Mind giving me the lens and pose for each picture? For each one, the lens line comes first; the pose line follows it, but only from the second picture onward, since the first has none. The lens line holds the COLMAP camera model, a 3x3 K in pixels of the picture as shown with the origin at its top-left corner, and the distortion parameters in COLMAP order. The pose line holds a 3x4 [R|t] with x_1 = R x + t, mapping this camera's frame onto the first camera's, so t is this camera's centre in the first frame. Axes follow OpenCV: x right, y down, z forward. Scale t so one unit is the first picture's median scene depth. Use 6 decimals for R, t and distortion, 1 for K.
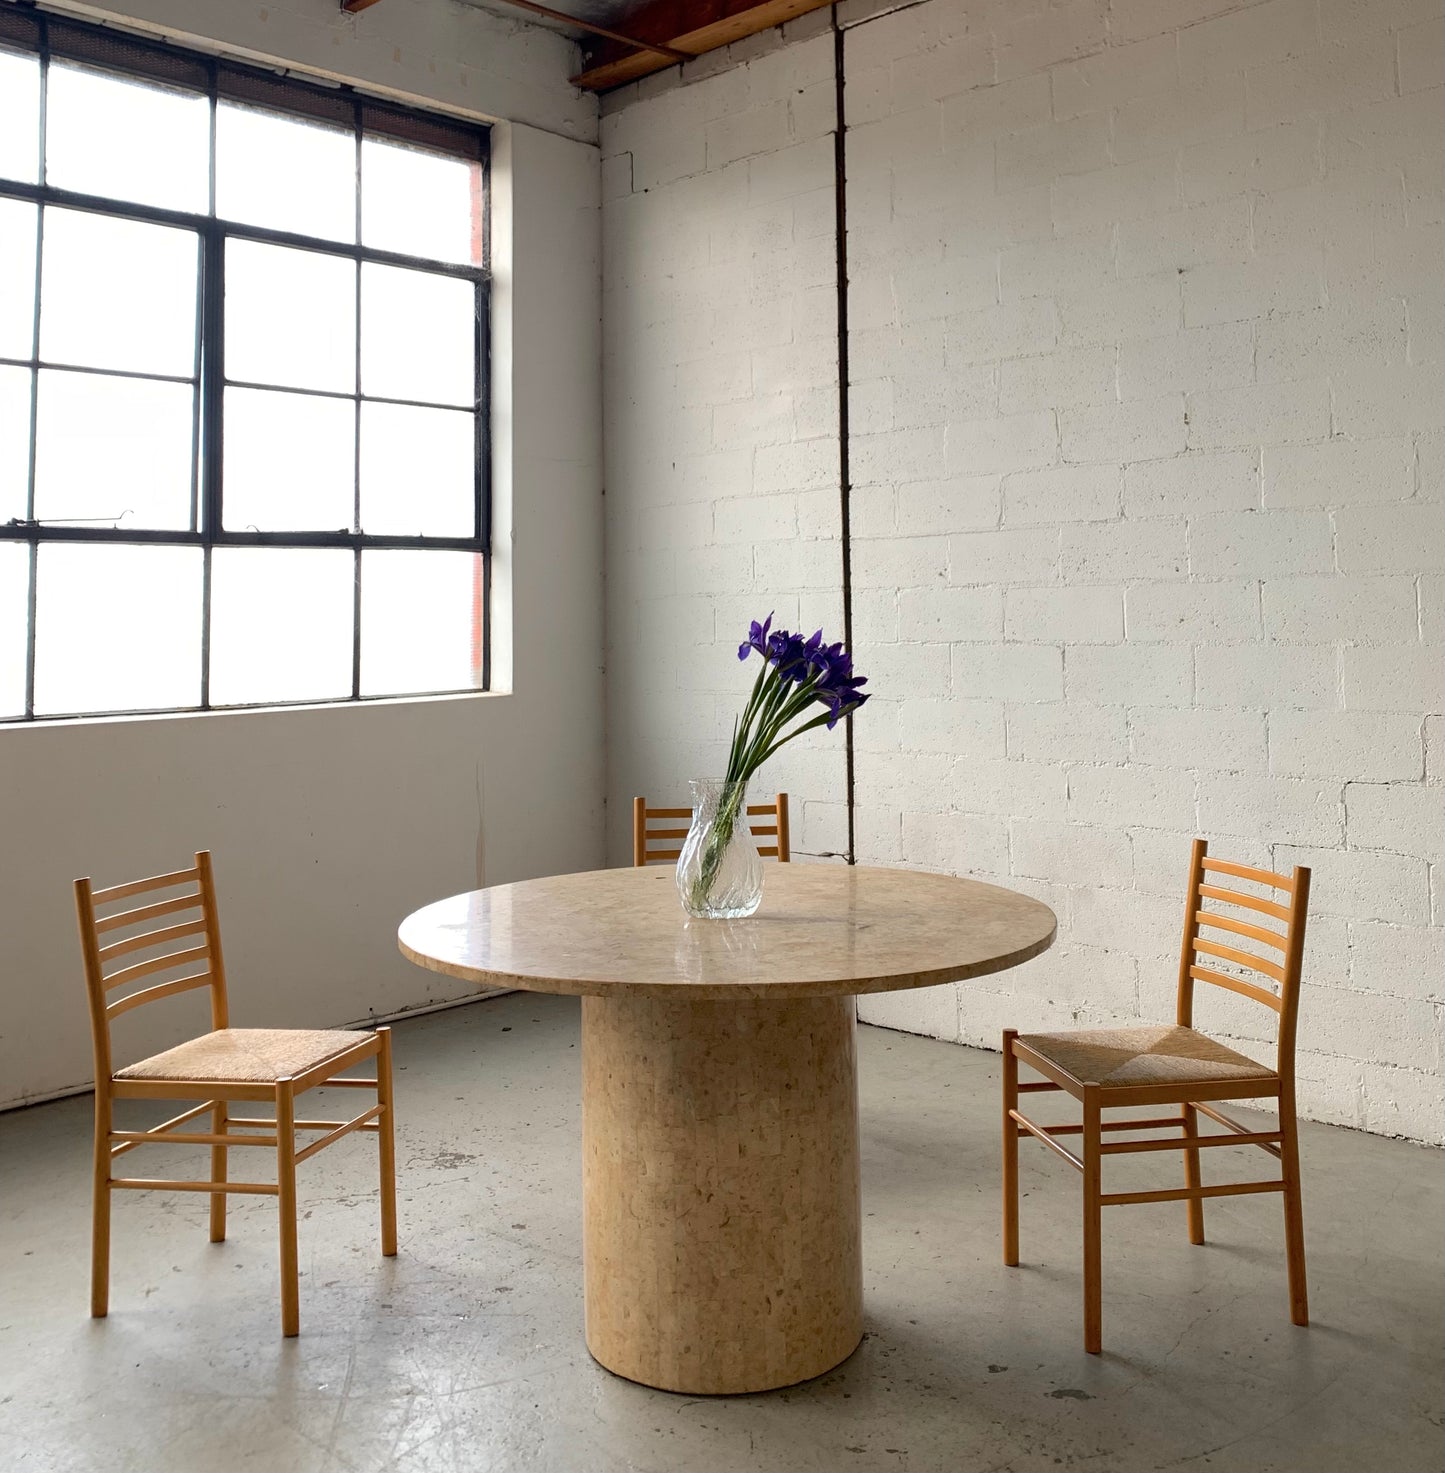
lens RADIAL K [[1544.1, 0, 756.6], [0, 1544.1, 527.8], [0, 0, 1]] dist [0.049866, -0.060243]
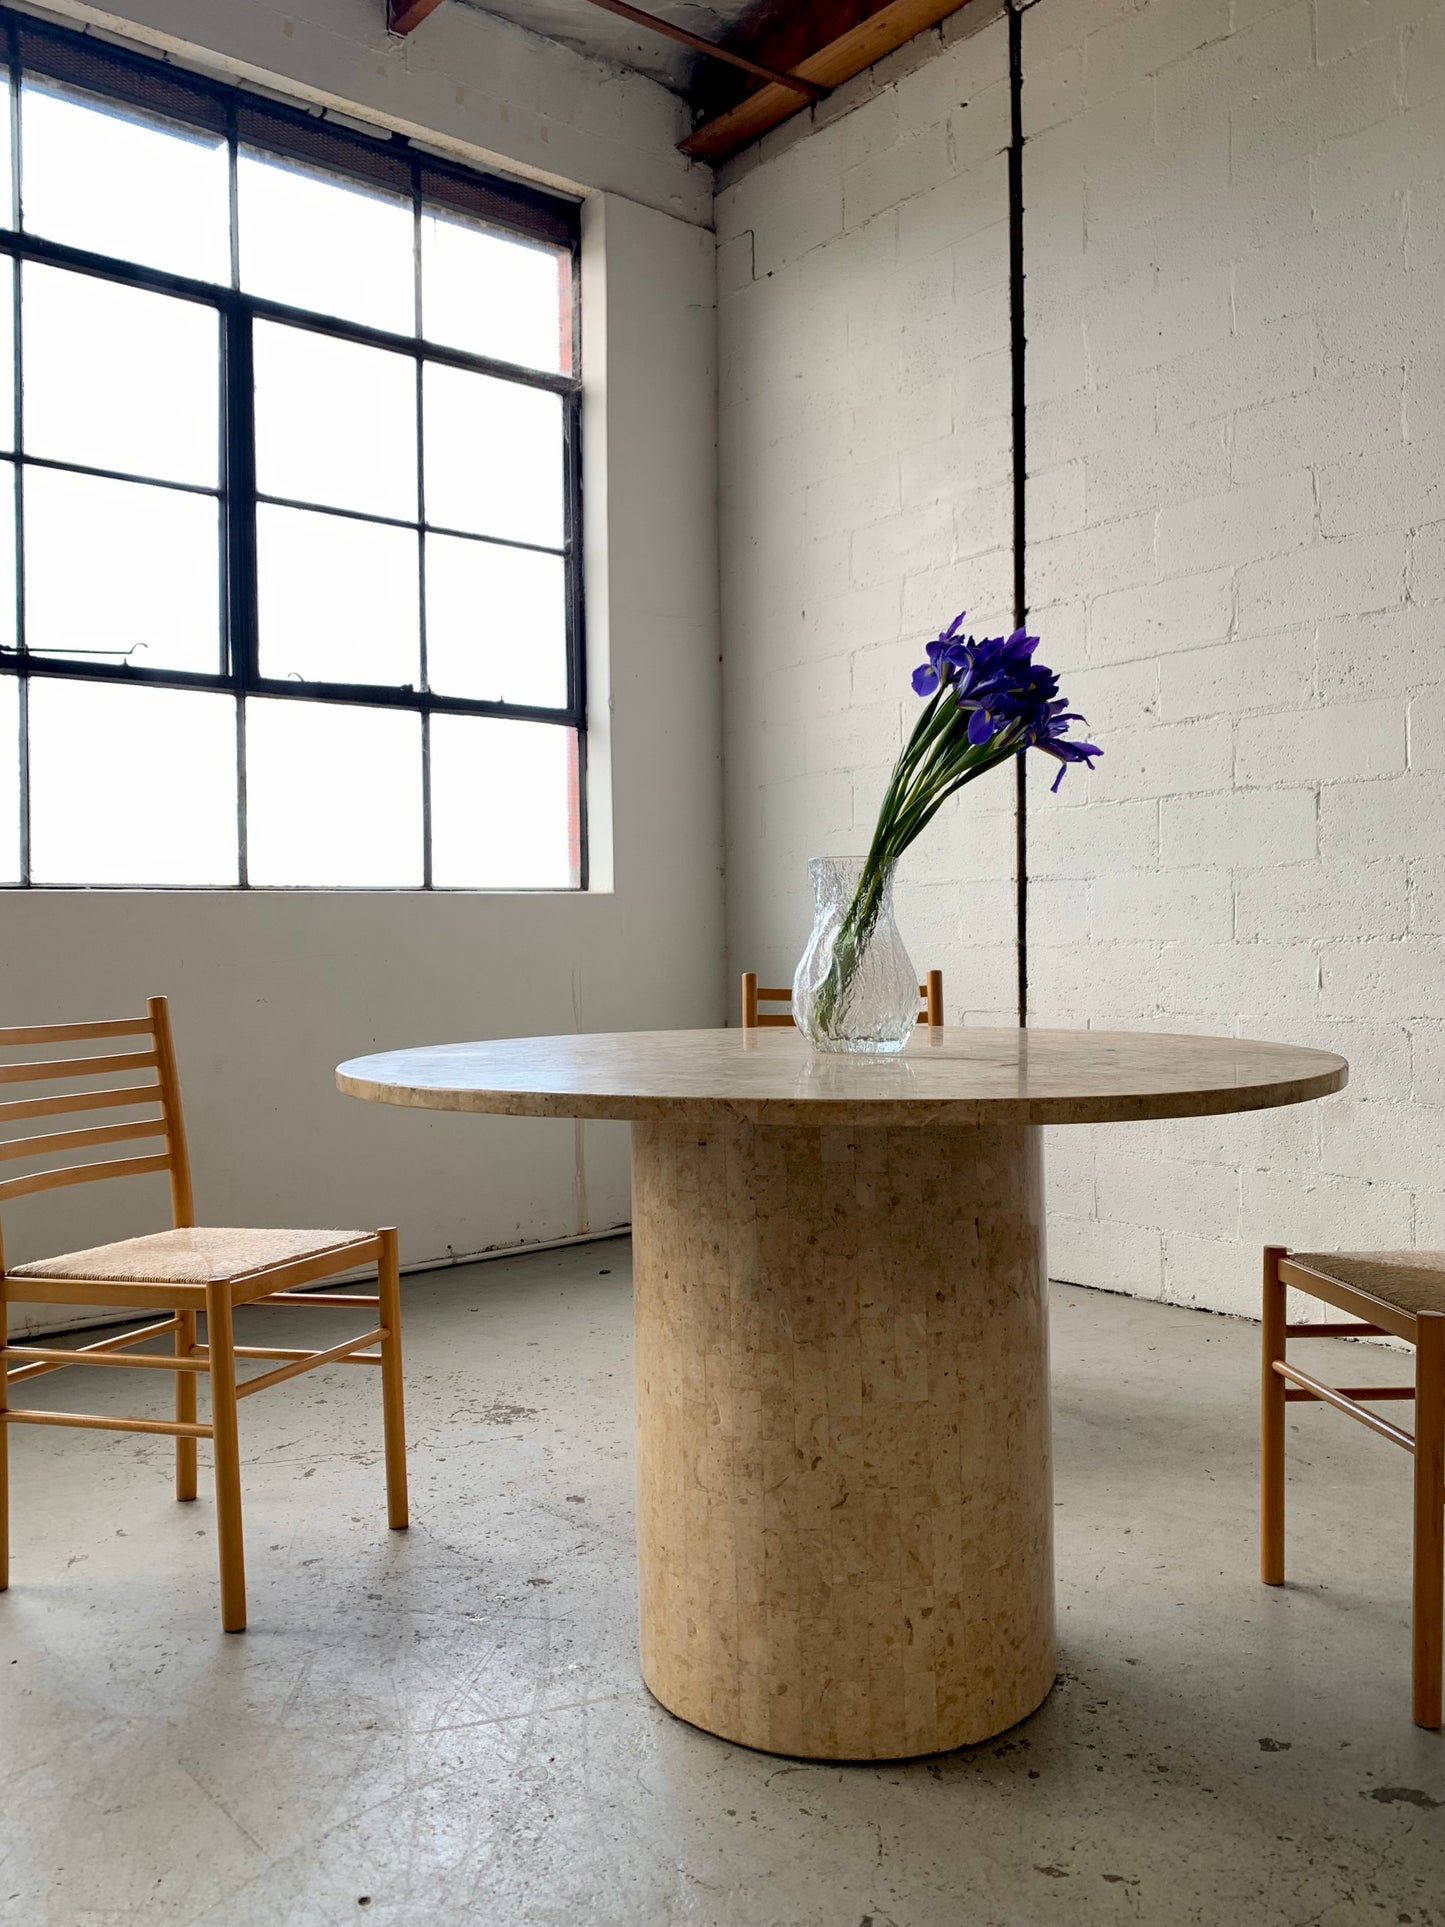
lens RADIAL K [[1541.1, 0, 728.8], [0, 1541.1, 951.7], [0, 0, 1]] dist [0.031439, -0.032714]
pose [[0.992753, 0.000651, -0.120173, 0.005993], [0.007691, 0.997591, 0.068944, 0.102163], [0.119929, -0.069369, 0.990356, 0.219522]]
